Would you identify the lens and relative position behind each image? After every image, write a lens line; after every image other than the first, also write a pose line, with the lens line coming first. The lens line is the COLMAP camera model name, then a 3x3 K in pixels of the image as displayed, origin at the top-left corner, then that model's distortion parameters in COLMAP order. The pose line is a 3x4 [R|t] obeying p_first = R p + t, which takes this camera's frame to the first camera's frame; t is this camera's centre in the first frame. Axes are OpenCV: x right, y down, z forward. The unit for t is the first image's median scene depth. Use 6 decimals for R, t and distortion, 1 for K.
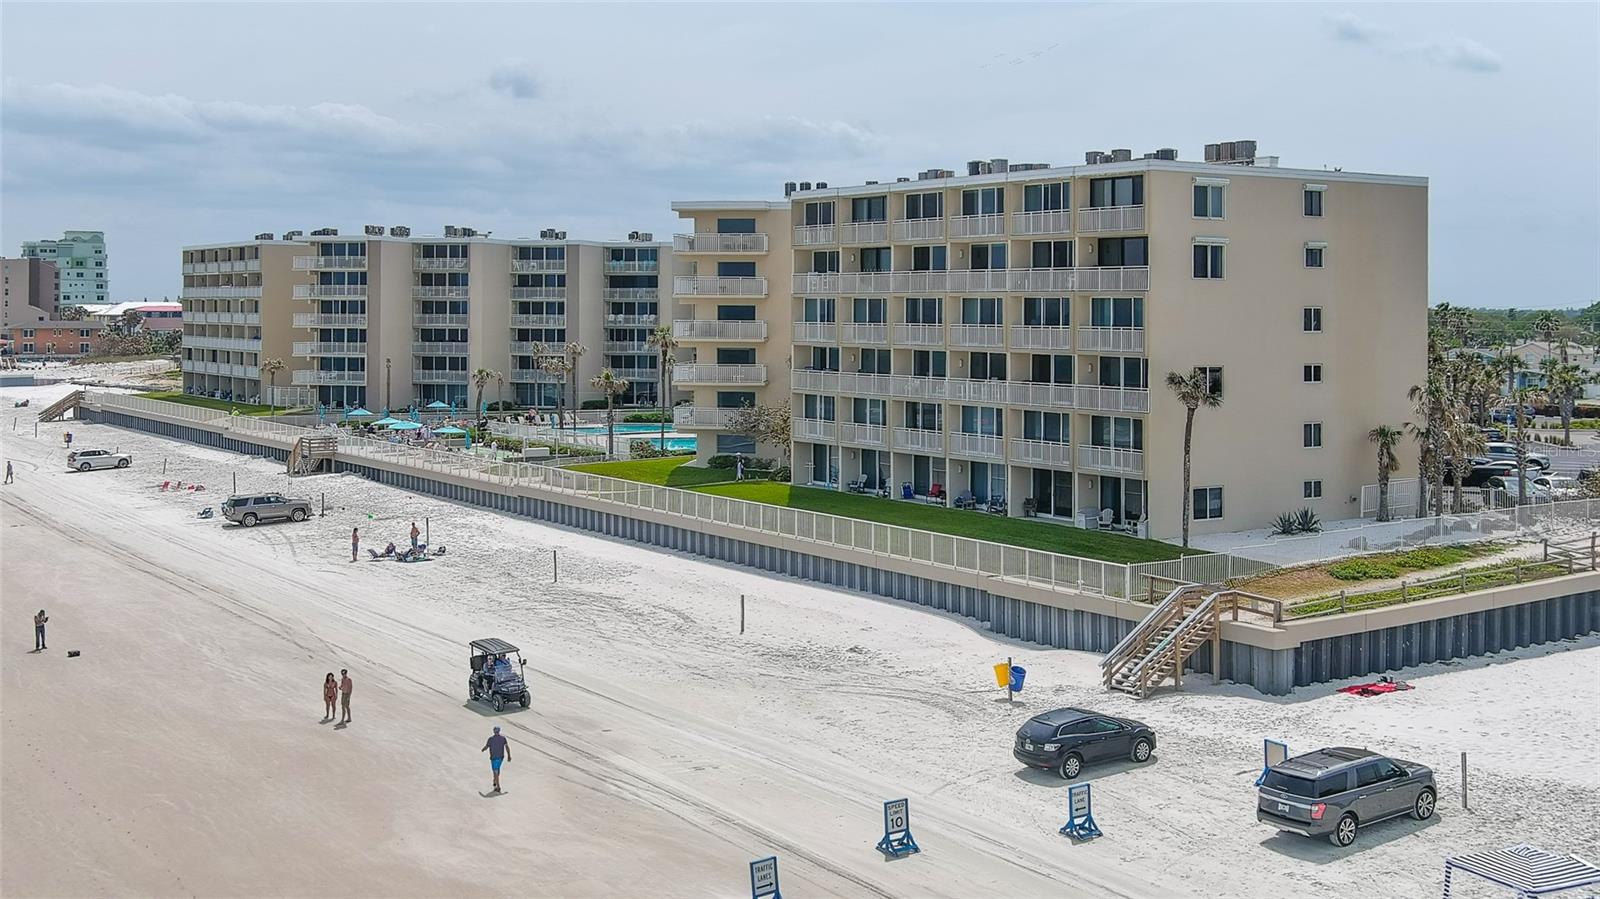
lens RADIAL K [[1856.0, 0, 800.9], [0, 1856.0, 293.3], [0, 0, 1]] dist [0.007739, -0.023490]
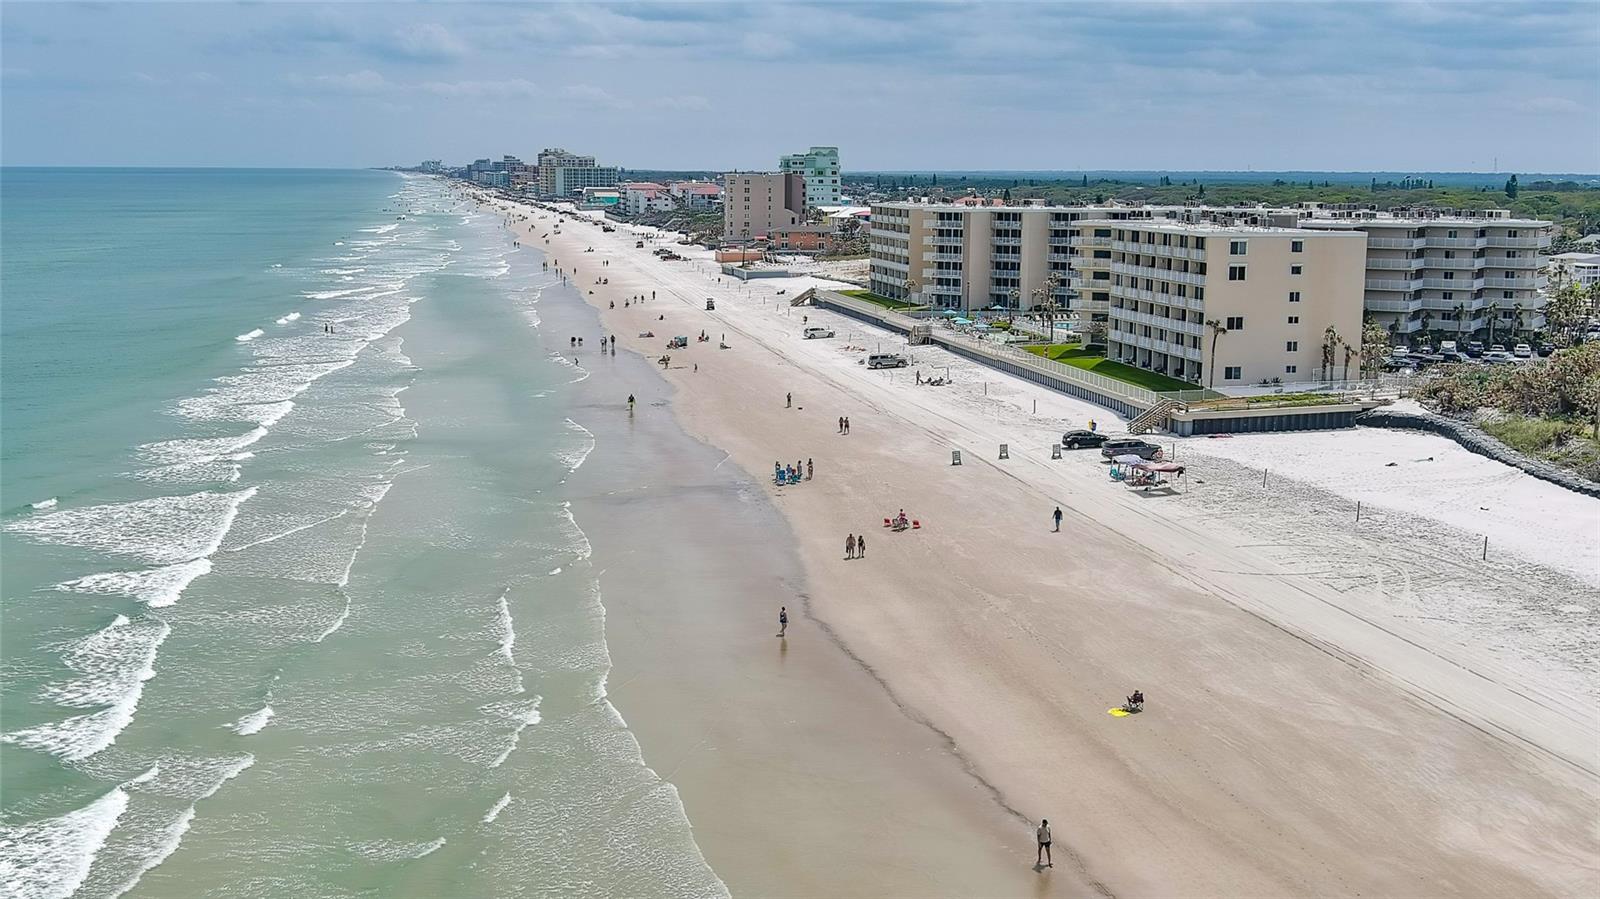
lens RADIAL K [[1849.8, 0, 800.0], [0, 1849.8, 449.5], [0, 0, 1]] dist [-0.011309, -0.063652]
pose [[0.926470, 0.057298, -0.371980, 0.281773], [0.001369, 0.987824, 0.155569, -0.077645], [0.376365, -0.144640, 0.915111, -0.677613]]
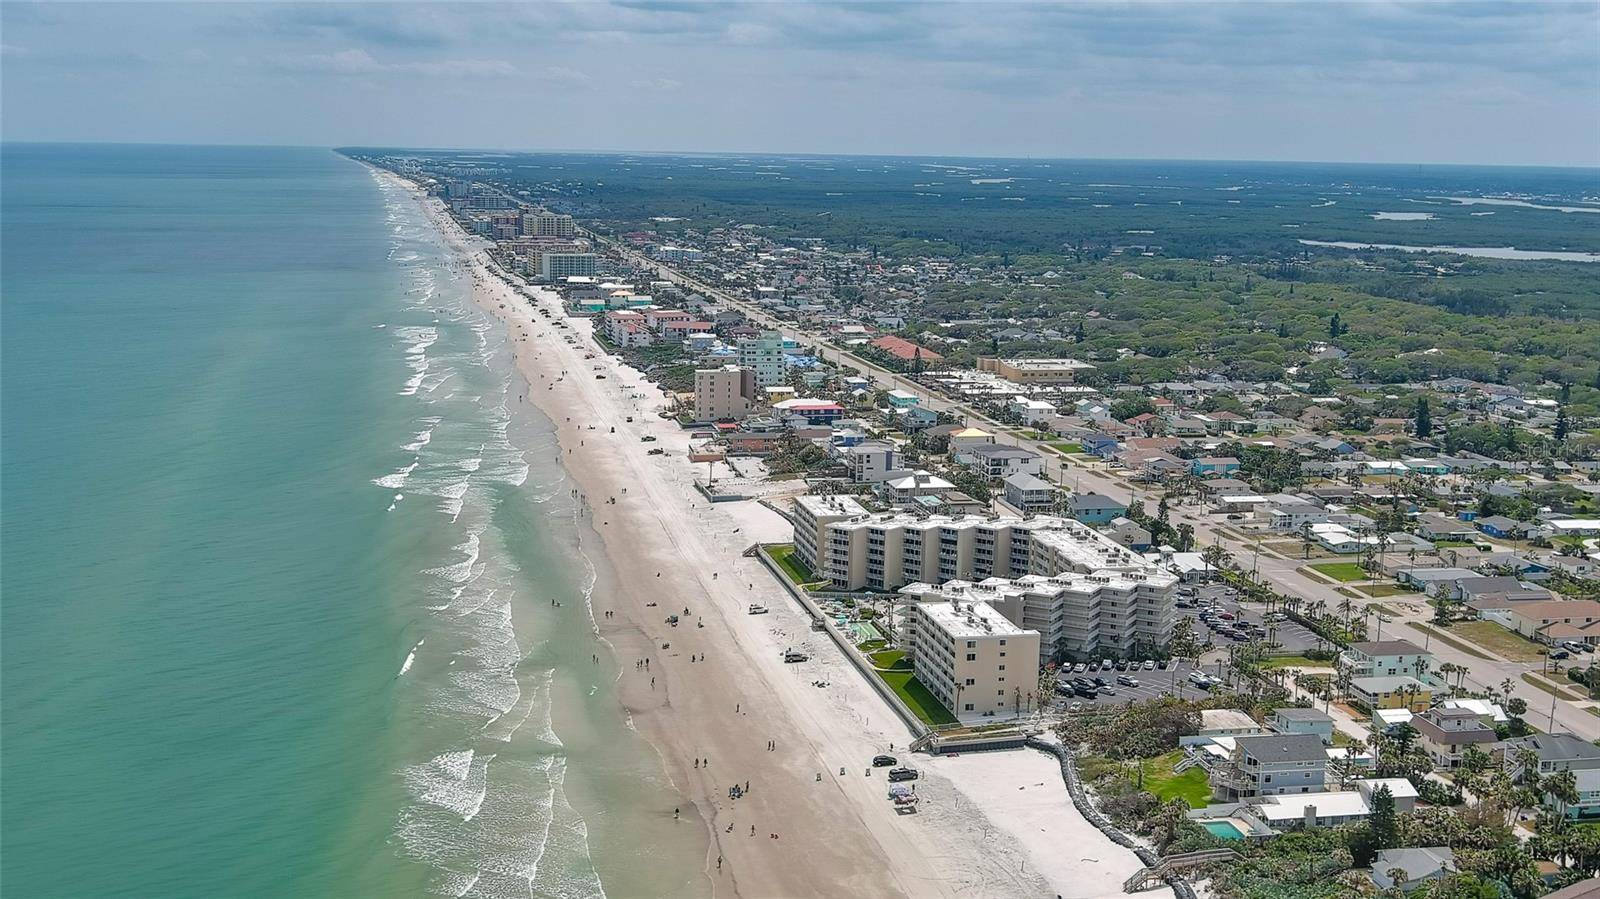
lens RADIAL K [[1792.4, 0, 800.0], [0, 1792.4, 449.5], [0, 0, 1]] dist [0.015681, -0.003689]
pose [[0.934736, 0.066643, -0.349039, 0.635762], [-0.007878, 0.985901, 0.167142, -0.600770], [0.355256, -0.153484, 0.922082, -1.511515]]
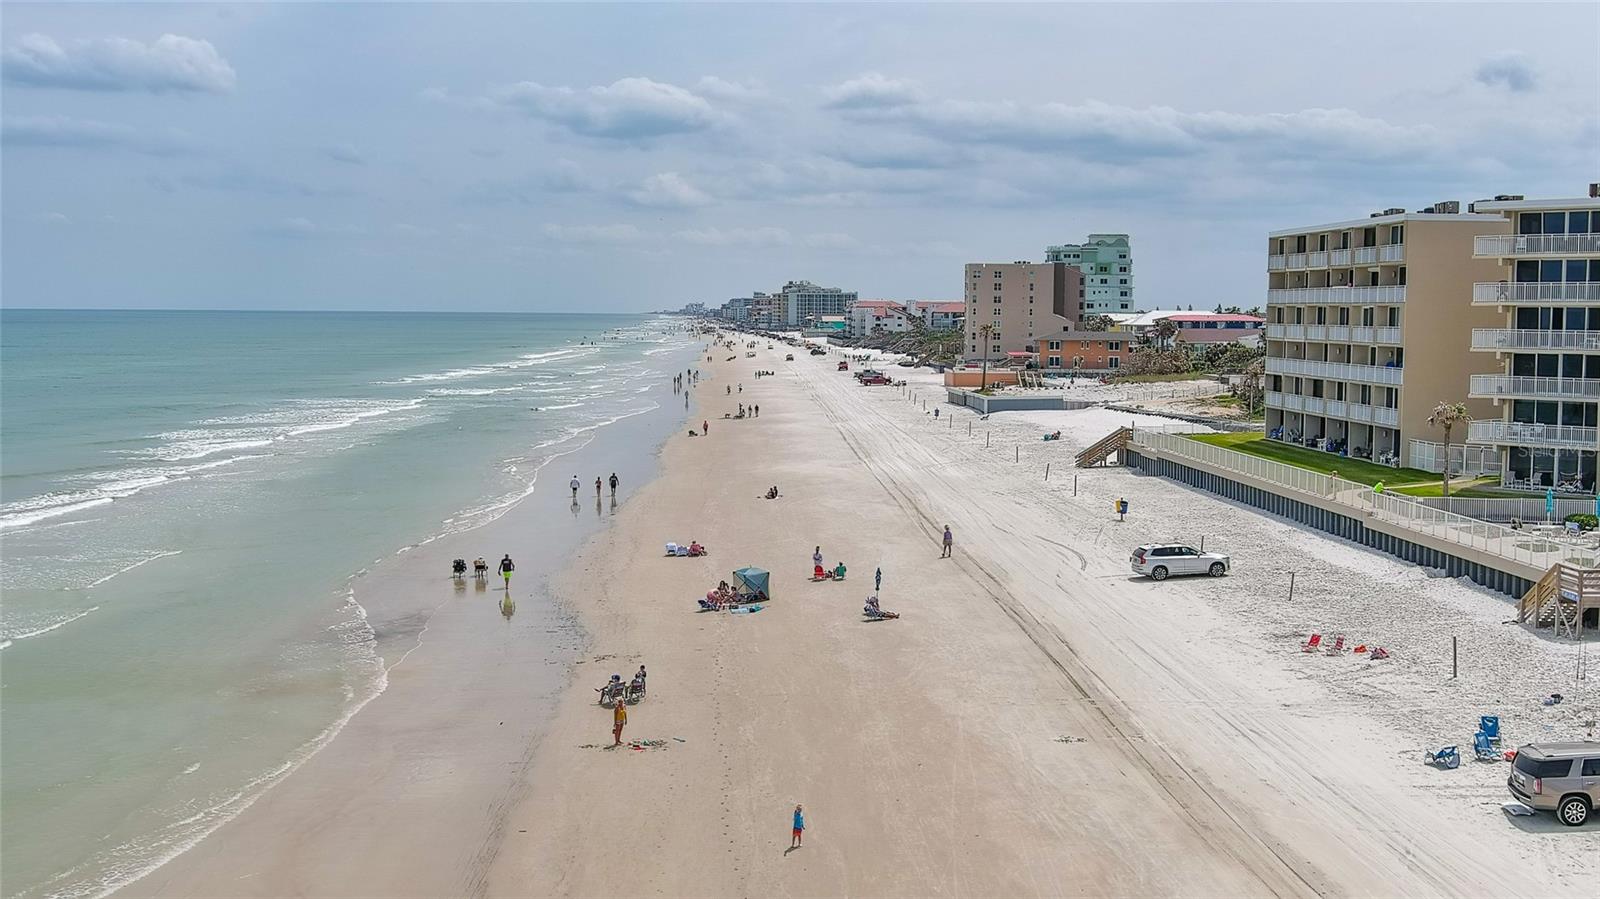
lens RADIAL K [[1849.8, 0, 800.0], [0, 1849.8, 449.5], [0, 0, 1]] dist [-0.011309, -0.063652]
pose [[0.864855, 0.038725, -0.500525, -0.157277], [0.001063, 0.996877, 0.078962, 0.002254], [0.502020, -0.068823, 0.862113, 0.353883]]
